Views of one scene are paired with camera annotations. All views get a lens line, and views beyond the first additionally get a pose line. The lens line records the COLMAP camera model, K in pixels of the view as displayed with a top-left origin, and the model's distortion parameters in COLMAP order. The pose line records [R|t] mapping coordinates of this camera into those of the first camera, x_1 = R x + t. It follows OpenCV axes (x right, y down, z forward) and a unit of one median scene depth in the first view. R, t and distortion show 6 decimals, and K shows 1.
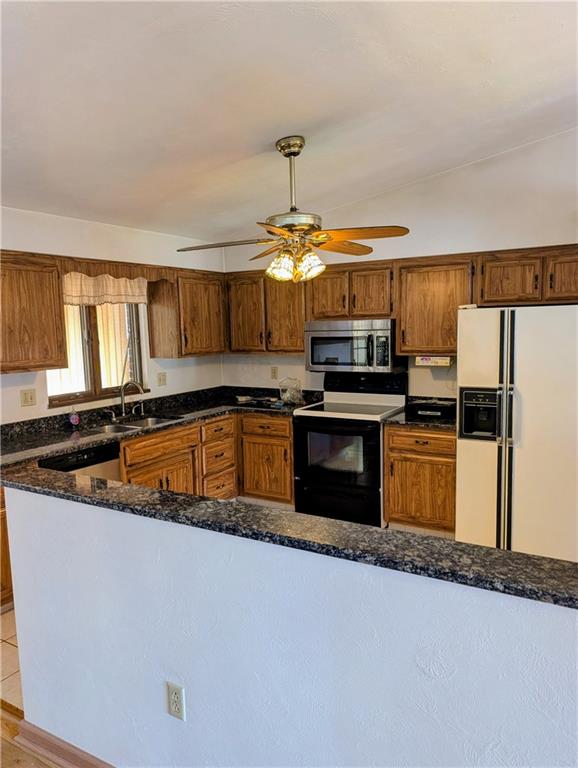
lens RADIAL K [[546.8, 0, 289.0], [0, 546.8, 384.0], [0, 0, 1]] dist [-0.001943, -0.005207]
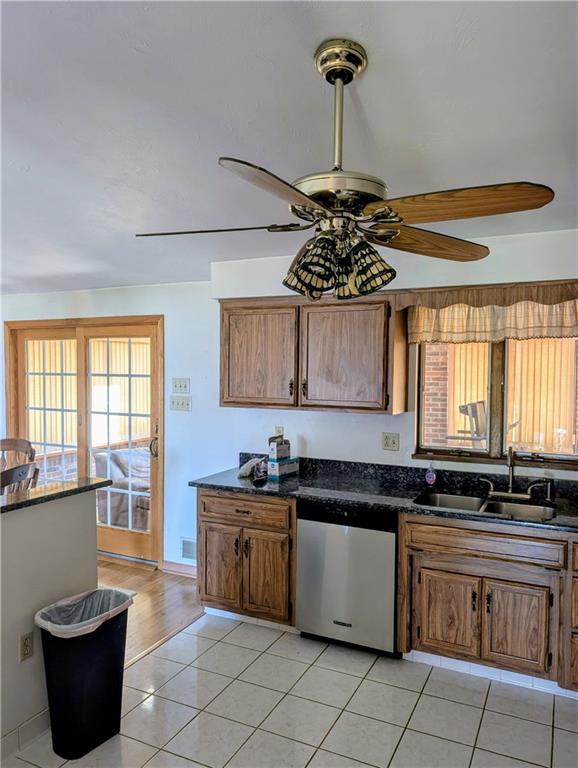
lens RADIAL K [[581.3, 0, 289.0], [0, 581.3, 384.0], [0, 0, 1]] dist [-0.002015, -0.001929]
pose [[0.071768, 0.068473, -0.995068, 0.506072], [-0.115682, 0.991480, 0.059883, -0.113903], [0.990690, 0.110814, 0.079077, 0.737599]]
